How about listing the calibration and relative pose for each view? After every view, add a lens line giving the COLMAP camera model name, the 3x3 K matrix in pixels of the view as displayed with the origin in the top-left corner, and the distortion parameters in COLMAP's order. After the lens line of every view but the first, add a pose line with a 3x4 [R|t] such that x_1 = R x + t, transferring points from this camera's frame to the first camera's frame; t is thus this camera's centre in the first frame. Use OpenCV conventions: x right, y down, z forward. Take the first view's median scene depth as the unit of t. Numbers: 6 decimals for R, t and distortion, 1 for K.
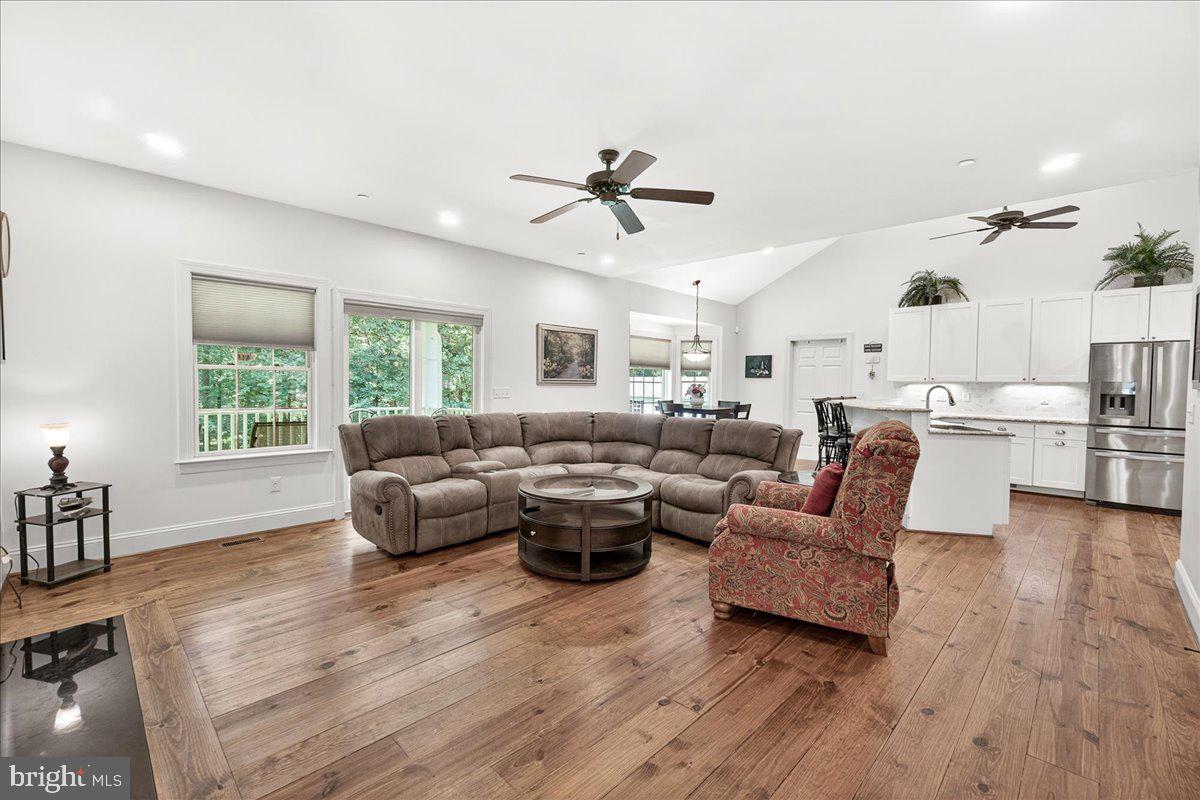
lens RADIAL K [[512.6, 0, 583.6], [0, 512.6, 400.5], [0, 0, 1]] dist [-0.005918, 0.003246]
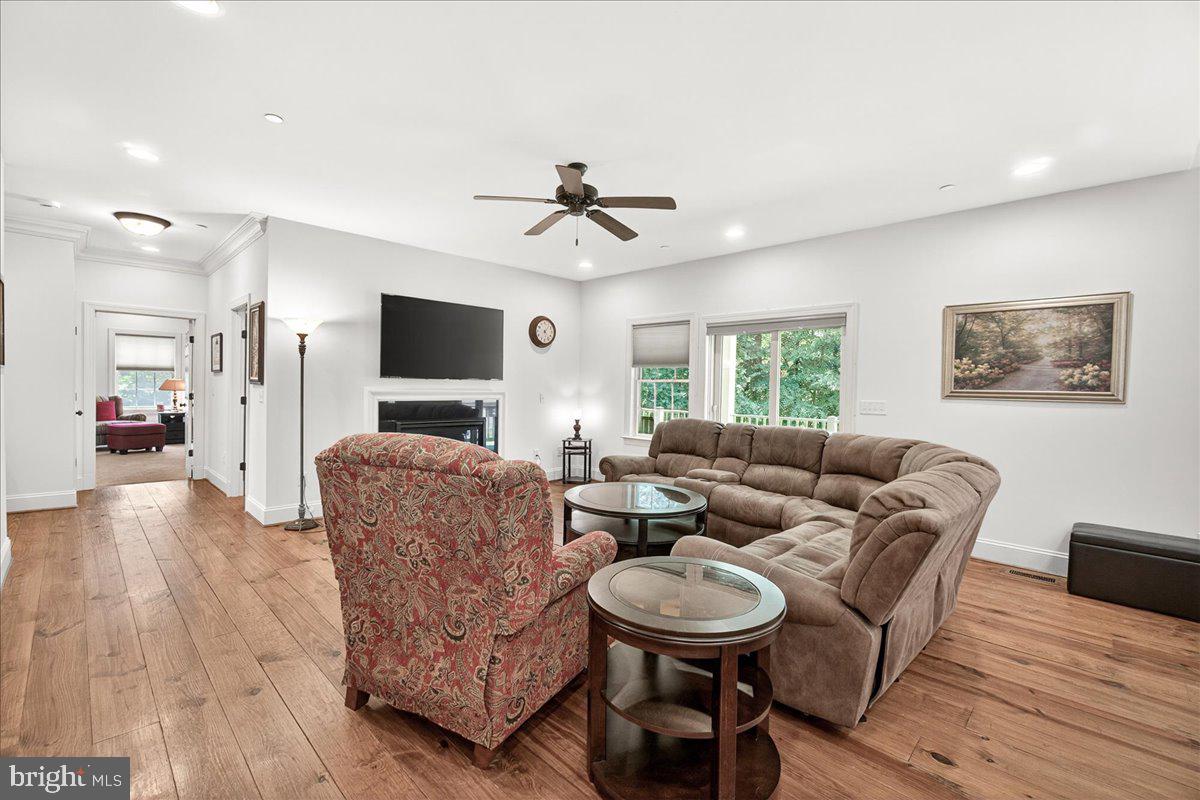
lens RADIAL K [[512.6, 0, 594.1], [0, 512.6, 398.4], [0, 0, 1]] dist [-0.005918, 0.003246]
pose [[0.003907, 0.012306, -0.999917, 0.597197], [-0.056518, 0.998329, 0.012066, -0.014439], [0.998394, 0.056466, 0.004596, 0.572751]]
